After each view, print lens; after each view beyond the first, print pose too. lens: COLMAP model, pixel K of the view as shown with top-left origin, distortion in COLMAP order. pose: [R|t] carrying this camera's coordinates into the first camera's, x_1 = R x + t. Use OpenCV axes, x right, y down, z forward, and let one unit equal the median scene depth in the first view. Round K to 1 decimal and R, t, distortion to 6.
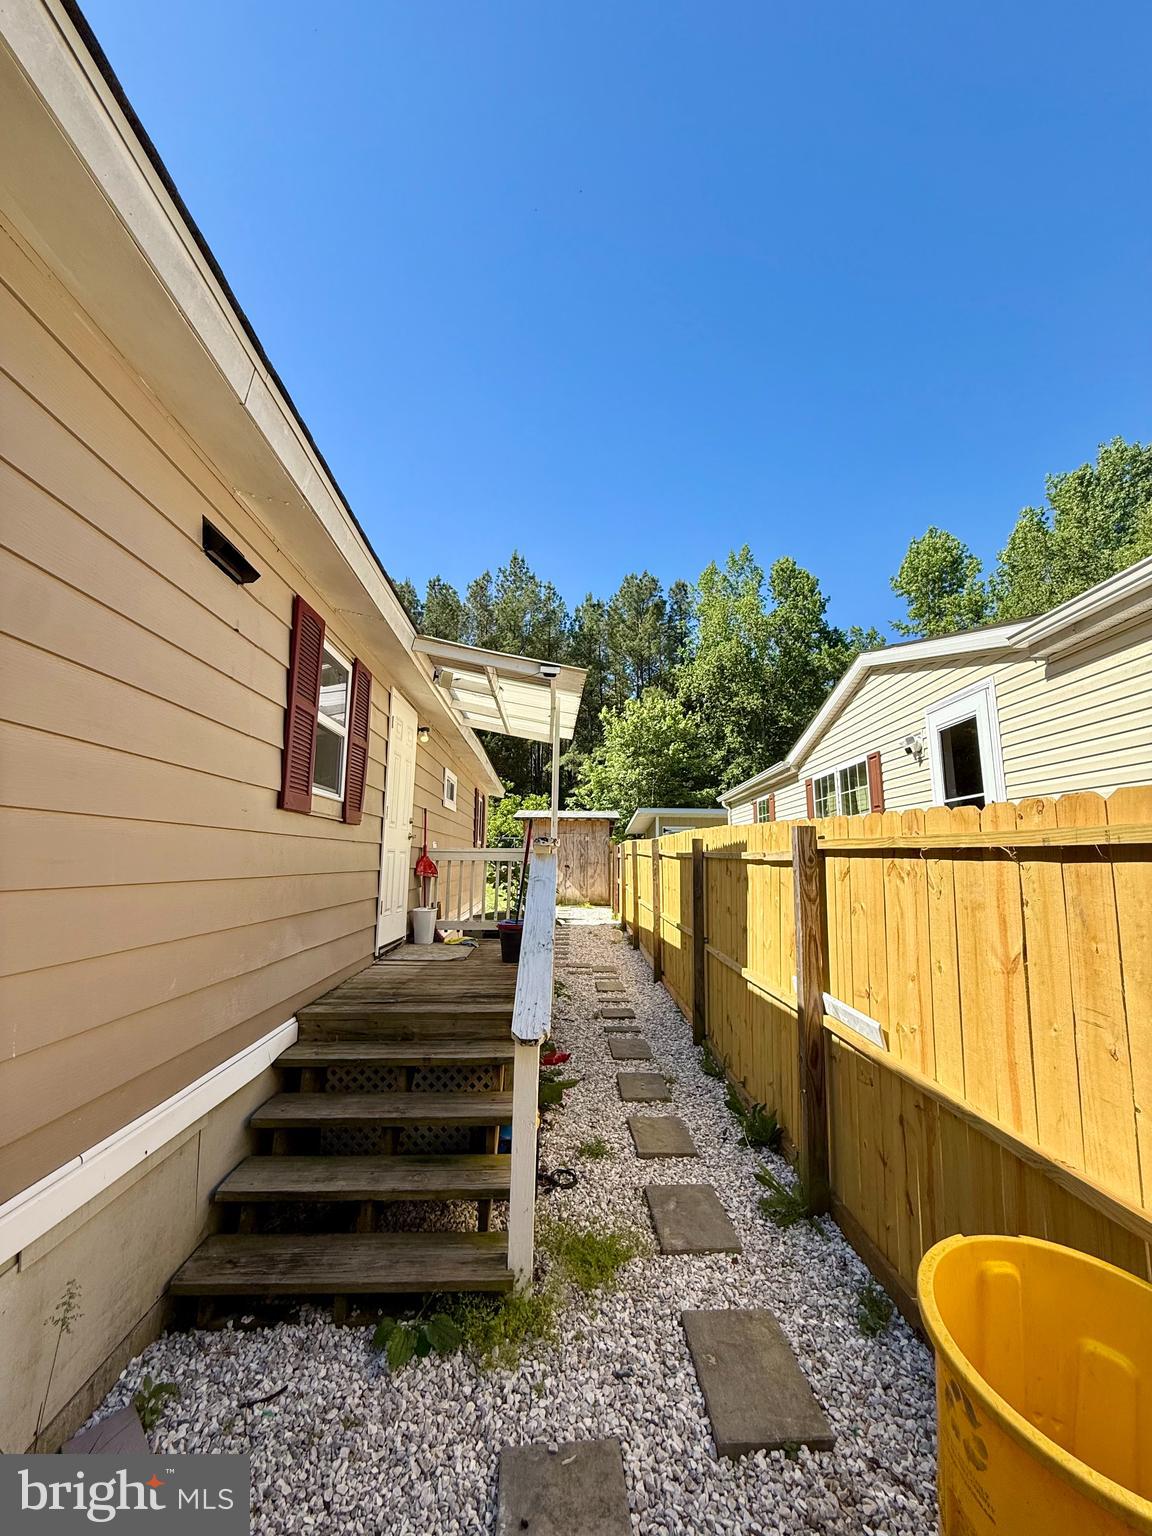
lens RADIAL K [[609.2, 0, 576.3], [0, 609.2, 758.8], [0, 0, 1]] dist [-0.002310, 0.000086]
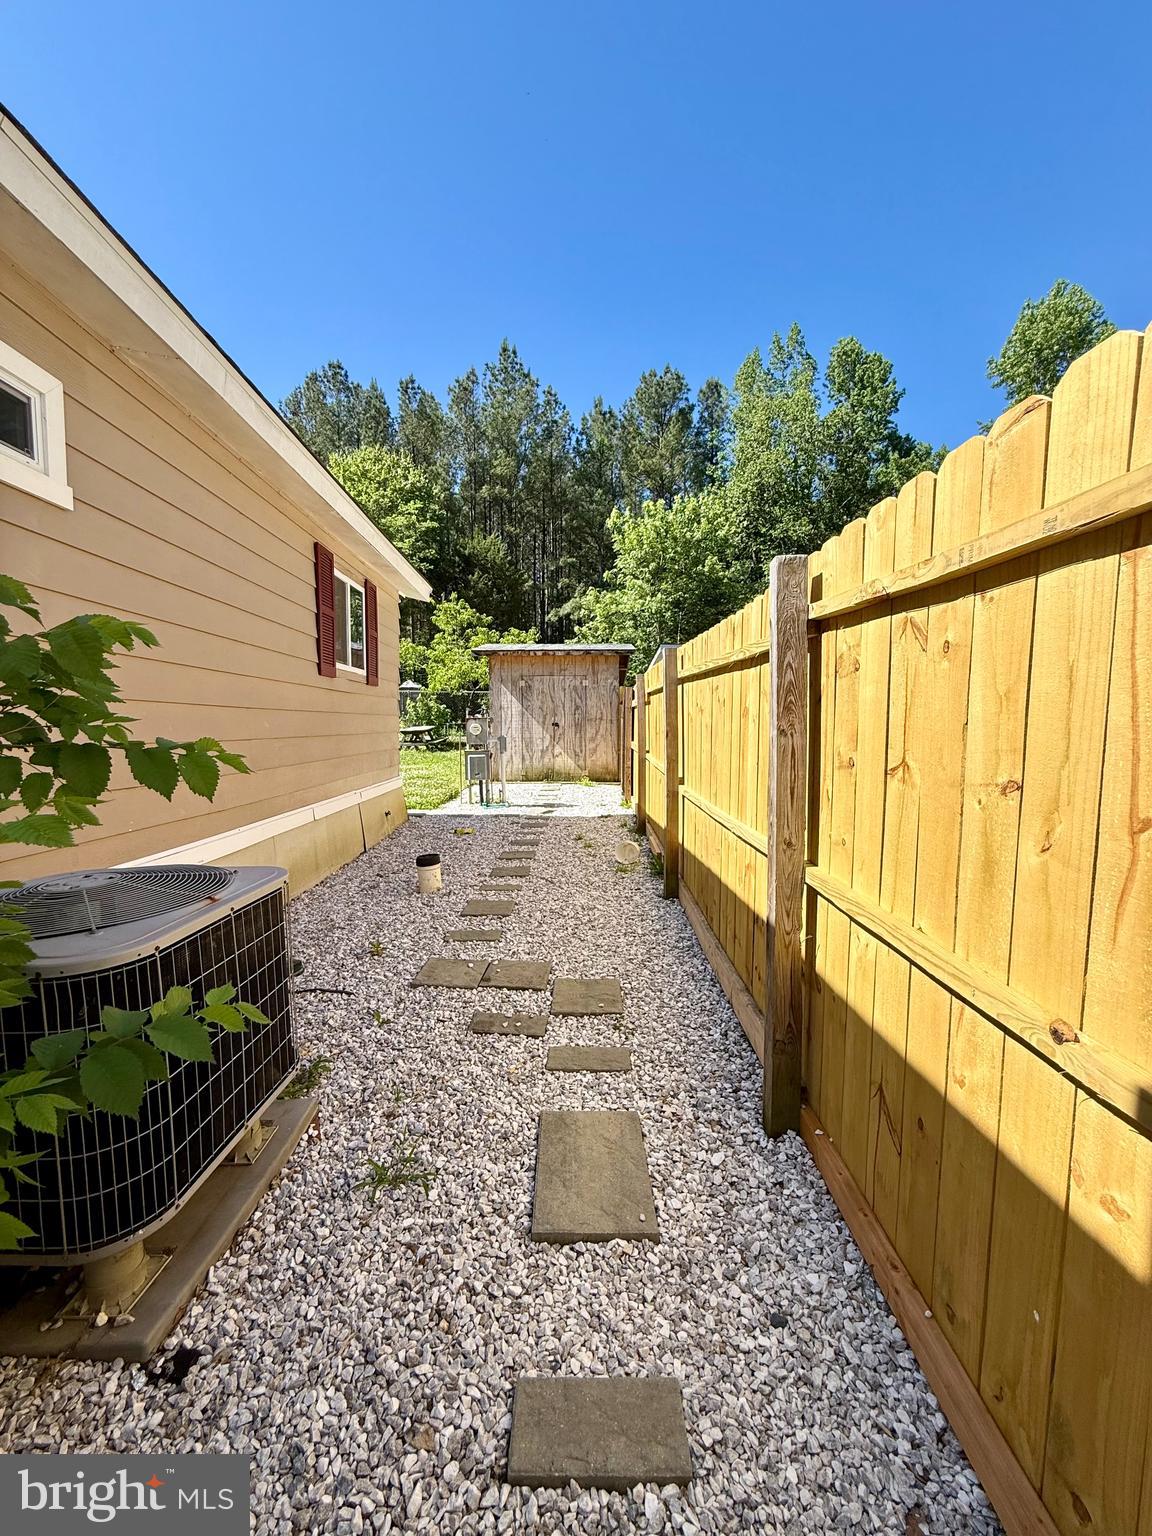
lens RADIAL K [[609.2, 0, 576.3], [0, 609.2, 758.8], [0, 0, 1]] dist [-0.002310, 0.000086]
pose [[0.999774, -0.002467, -0.021118, 0.007889], [0.006984, 0.976242, 0.216570, 0.024514], [0.020082, -0.216669, 0.976039, 0.120518]]
